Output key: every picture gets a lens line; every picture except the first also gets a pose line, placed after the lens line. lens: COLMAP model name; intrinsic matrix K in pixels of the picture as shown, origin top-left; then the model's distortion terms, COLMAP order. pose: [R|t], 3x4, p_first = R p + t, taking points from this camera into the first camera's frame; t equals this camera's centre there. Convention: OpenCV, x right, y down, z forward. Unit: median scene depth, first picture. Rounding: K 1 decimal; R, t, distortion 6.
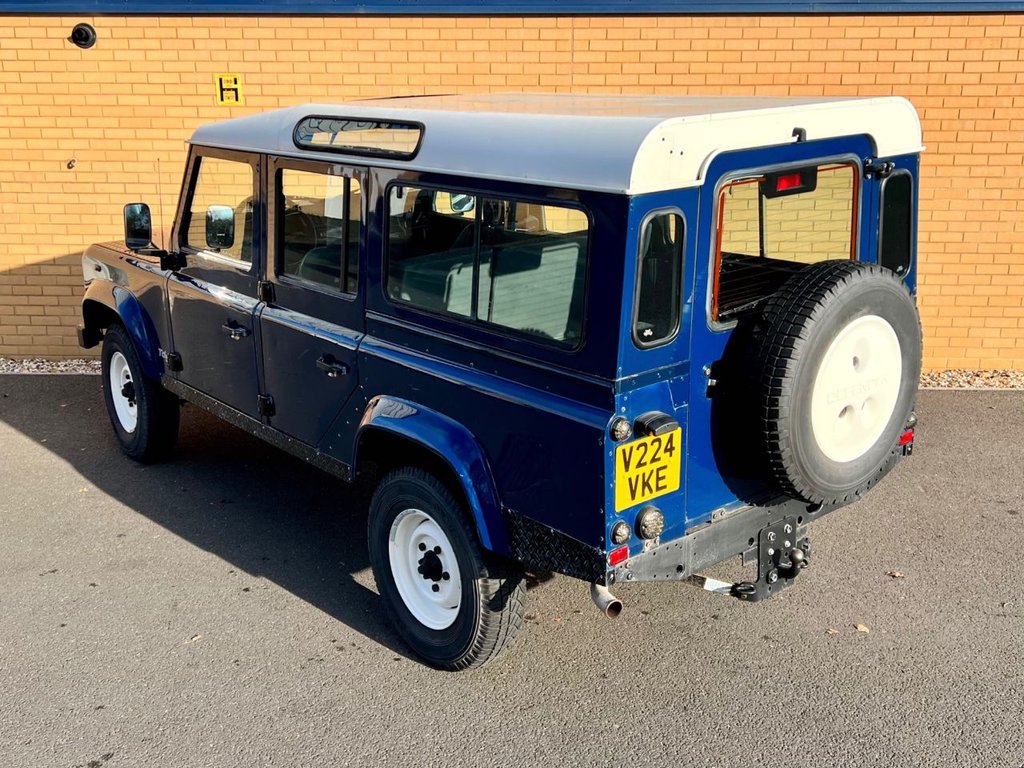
lens RADIAL K [[1106.3, 0, 492.5], [0, 1106.3, 370.3], [0, 0, 1]] dist [0.074605, -0.125335]
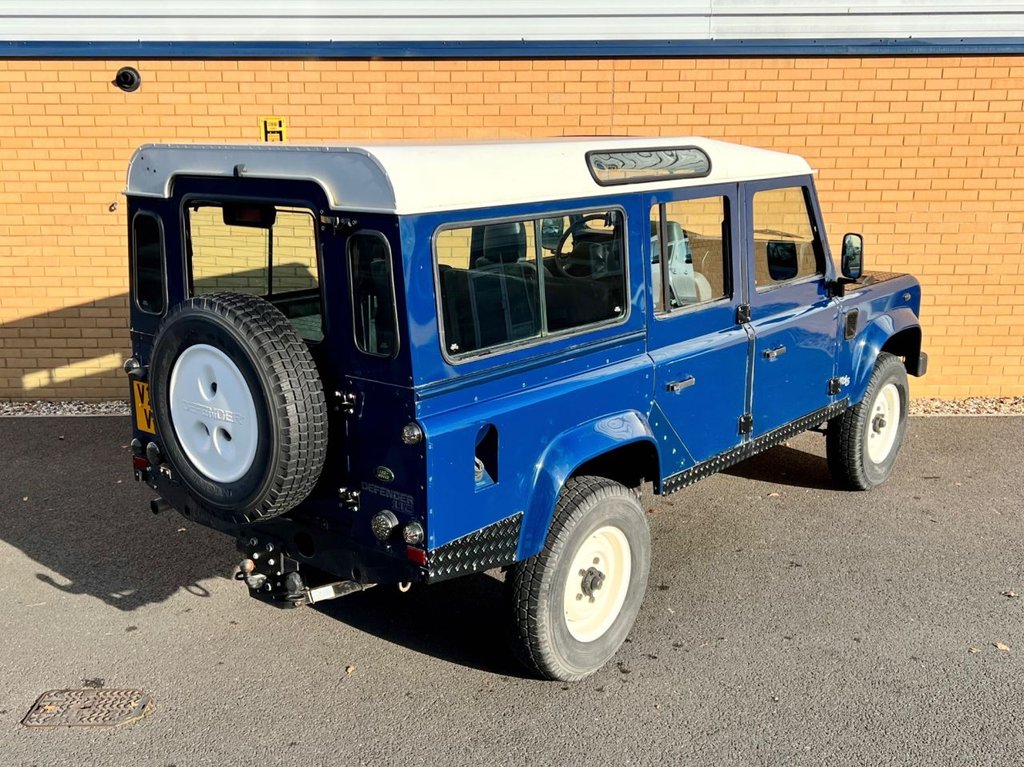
lens RADIAL K [[1088.1, 0, 453.8], [0, 1088.1, 394.9], [0, 0, 1]] dist [0.072144, -0.096264]
pose [[0.998682, -0.016323, 0.048655, -0.129414], [0.016836, 0.999807, -0.010151, -0.000149], [-0.048480, 0.010957, 0.998764, 0.001188]]
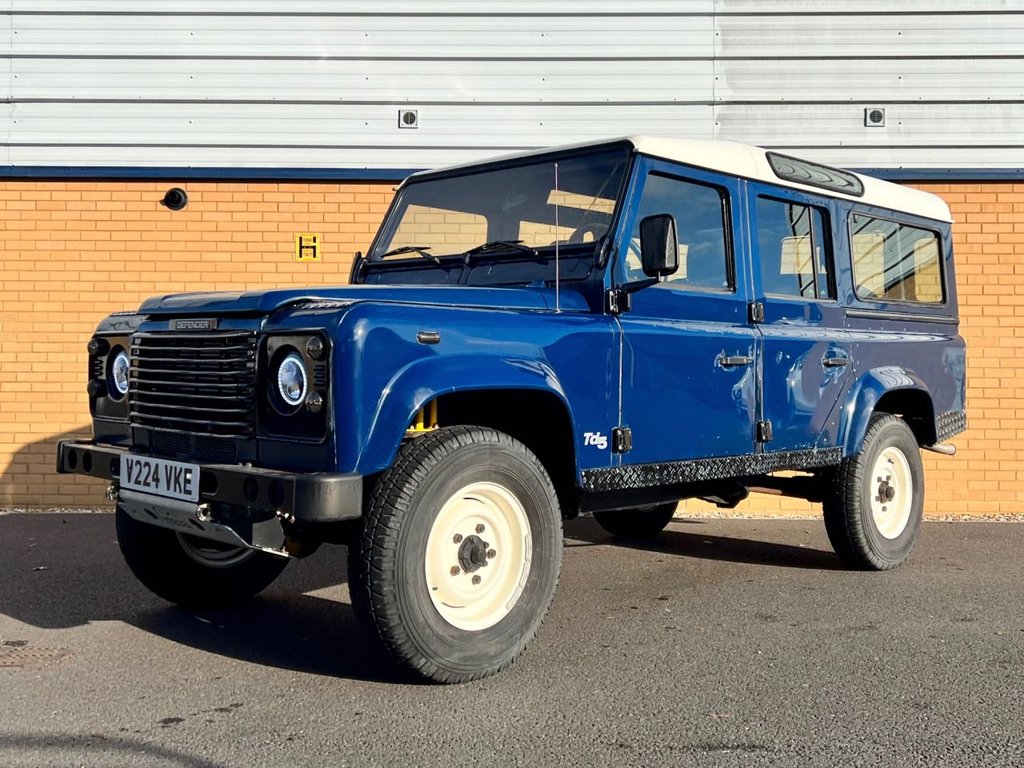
lens RADIAL K [[1037.3, 0, 509.1], [0, 1037.3, 368.1], [0, 0, 1]] dist [0.083715, -0.119603]
pose [[0.999344, 0.007914, 0.035345, -0.079090], [0.002786, 0.956154, -0.292853, 0.161089], [-0.036113, 0.292759, 0.955504, 0.066688]]
